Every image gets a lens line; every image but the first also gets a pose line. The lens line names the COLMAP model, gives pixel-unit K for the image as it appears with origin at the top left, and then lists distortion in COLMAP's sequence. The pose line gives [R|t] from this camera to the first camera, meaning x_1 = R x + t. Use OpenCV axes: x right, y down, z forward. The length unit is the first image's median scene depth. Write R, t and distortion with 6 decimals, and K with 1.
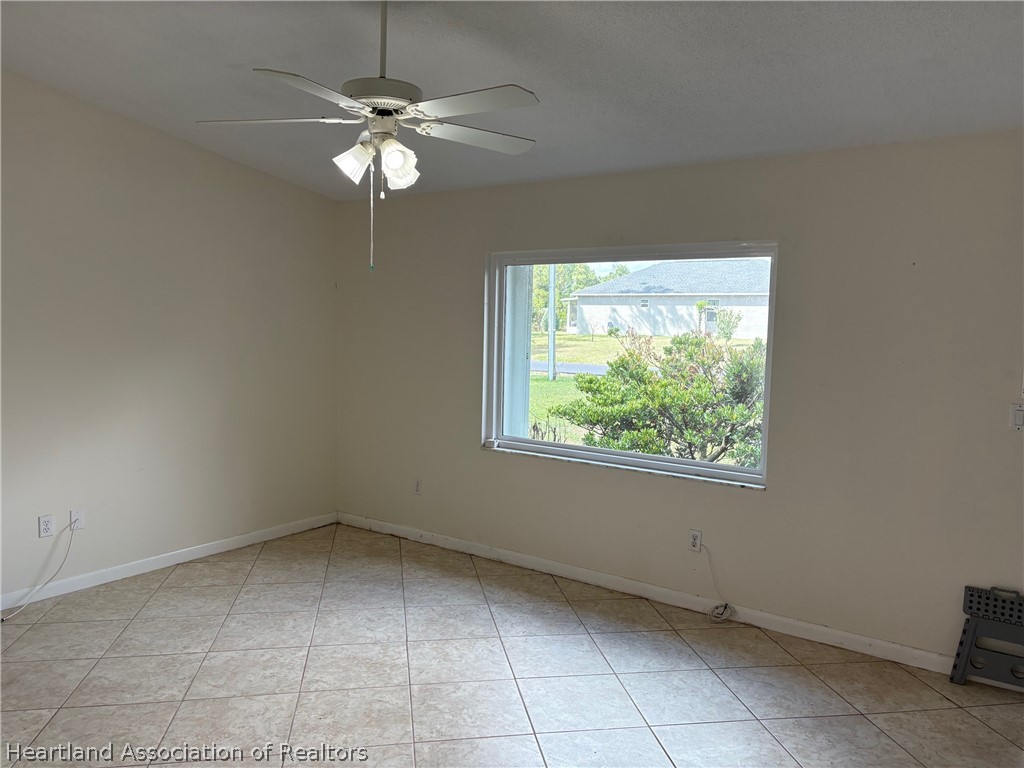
lens RADIAL K [[804.3, 0, 530.9], [0, 804.3, 361.5], [0, 0, 1]] dist [0.052133, -0.057539]
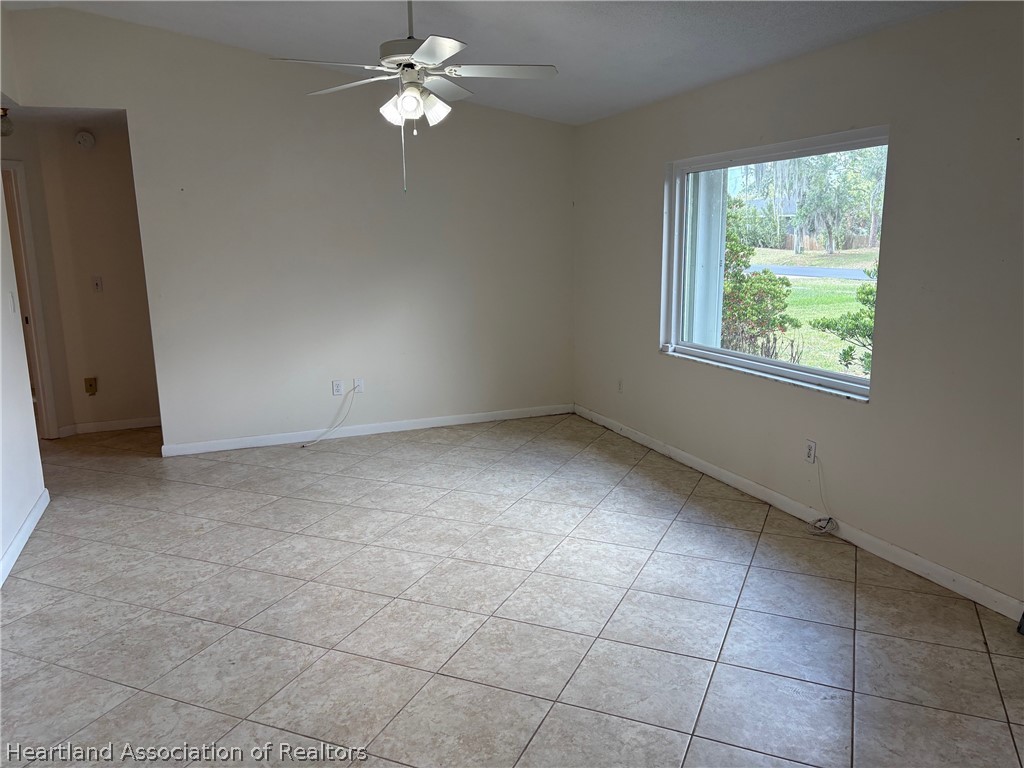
lens RADIAL K [[794.7, 0, 512.0], [0, 794.7, 384.0], [0, 0, 1]] dist [0.079633, -0.084596]
pose [[0.829472, 0.068843, -0.554289, 0.434717], [-0.000416, 0.992451, 0.122641, 0.024196], [0.558548, -0.101497, 0.823239, 0.020172]]
